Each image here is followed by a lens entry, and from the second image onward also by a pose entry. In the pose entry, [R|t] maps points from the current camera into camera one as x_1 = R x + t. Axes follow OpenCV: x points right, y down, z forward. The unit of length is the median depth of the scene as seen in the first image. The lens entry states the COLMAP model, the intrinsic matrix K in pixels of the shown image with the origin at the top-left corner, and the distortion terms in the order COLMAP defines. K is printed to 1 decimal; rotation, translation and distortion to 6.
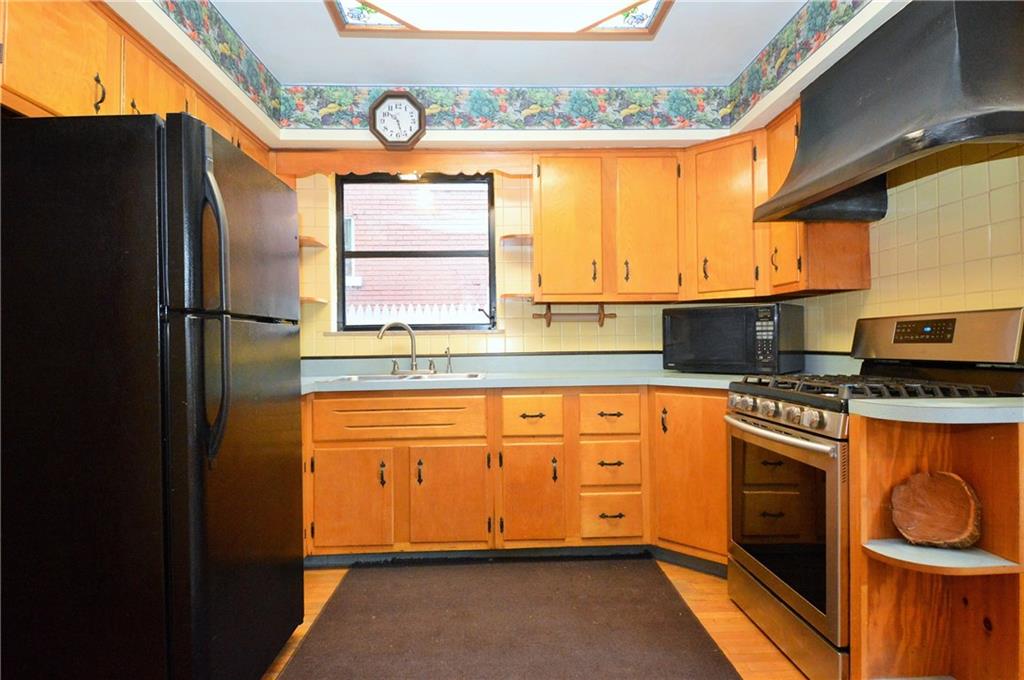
lens RADIAL K [[552.0, 0, 510.7], [0, 552.0, 337.0], [0, 0, 1]] dist [0.015677, -0.001228]
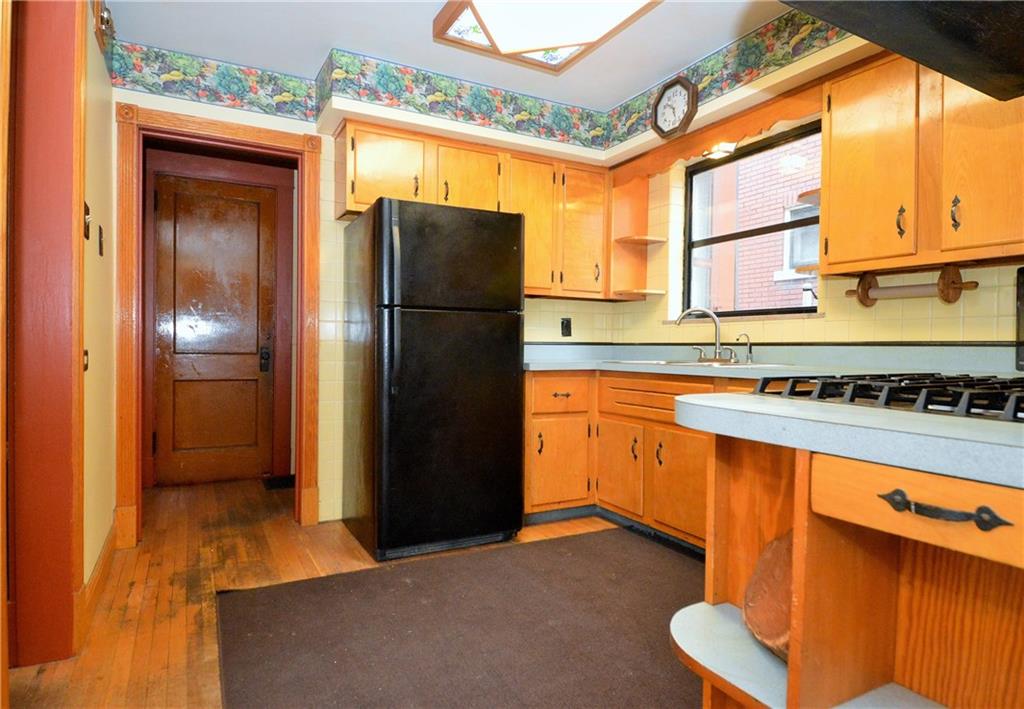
lens RADIAL K [[597.6, 0, 509.8], [0, 597.6, 360.1], [0, 0, 1]] dist [-0.007648, -0.002683]
pose [[0.424854, 0.035387, -0.904570, 0.659286], [-0.000747, 0.999249, 0.038740, 0.024974], [0.905261, -0.015783, 0.424562, 0.257181]]
